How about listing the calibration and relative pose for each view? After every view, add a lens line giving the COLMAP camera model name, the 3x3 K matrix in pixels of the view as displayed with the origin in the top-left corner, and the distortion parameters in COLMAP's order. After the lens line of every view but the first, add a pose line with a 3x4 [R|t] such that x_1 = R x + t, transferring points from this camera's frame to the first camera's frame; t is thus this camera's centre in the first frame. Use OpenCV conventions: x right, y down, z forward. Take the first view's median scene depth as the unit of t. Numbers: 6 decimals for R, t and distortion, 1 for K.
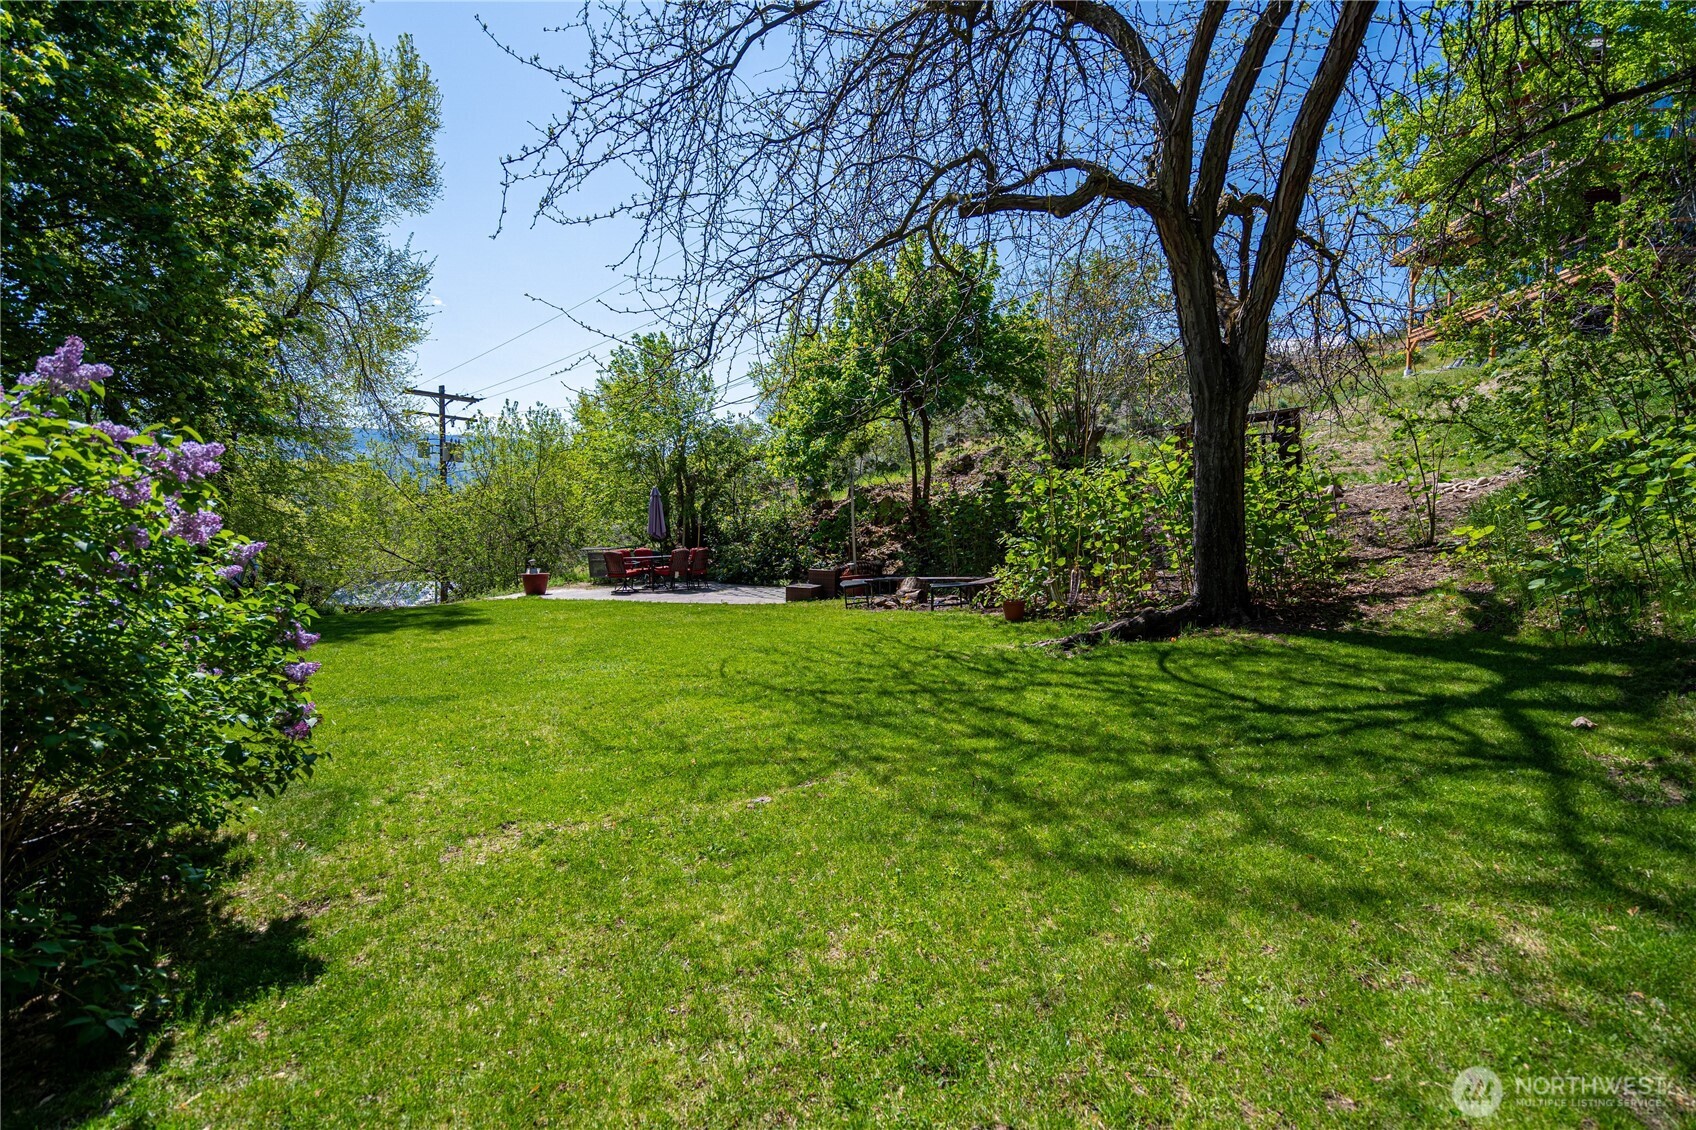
lens RADIAL K [[762.3, 0, 846.4], [0, 762.3, 566.8], [0, 0, 1]] dist [-0.002474, -0.000178]
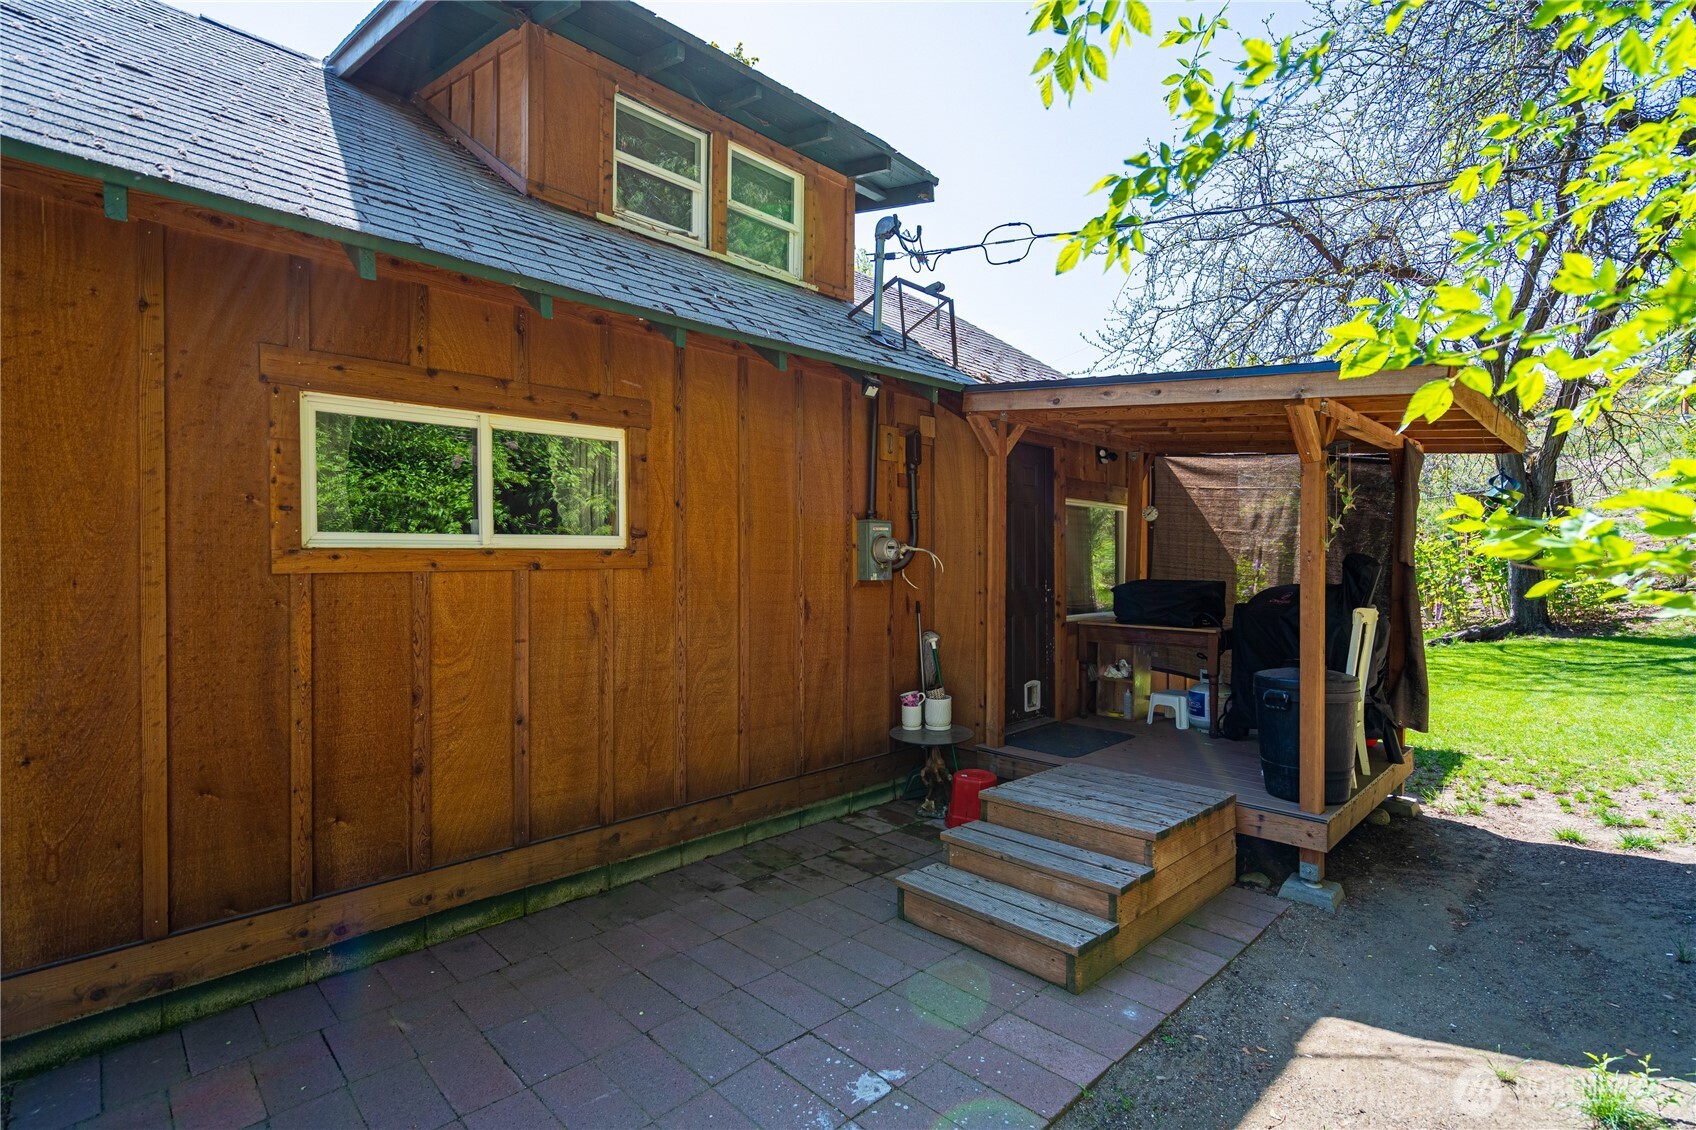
lens RADIAL K [[762.3, 0, 847.1], [0, 762.3, 566.9], [0, 0, 1]] dist [-0.002474, -0.000178]
pose [[0.976509, -0.006498, -0.215377, -0.673024], [-0.004413, 0.998732, -0.050140, 0.018232], [0.215430, 0.049913, 0.975243, -1.059126]]
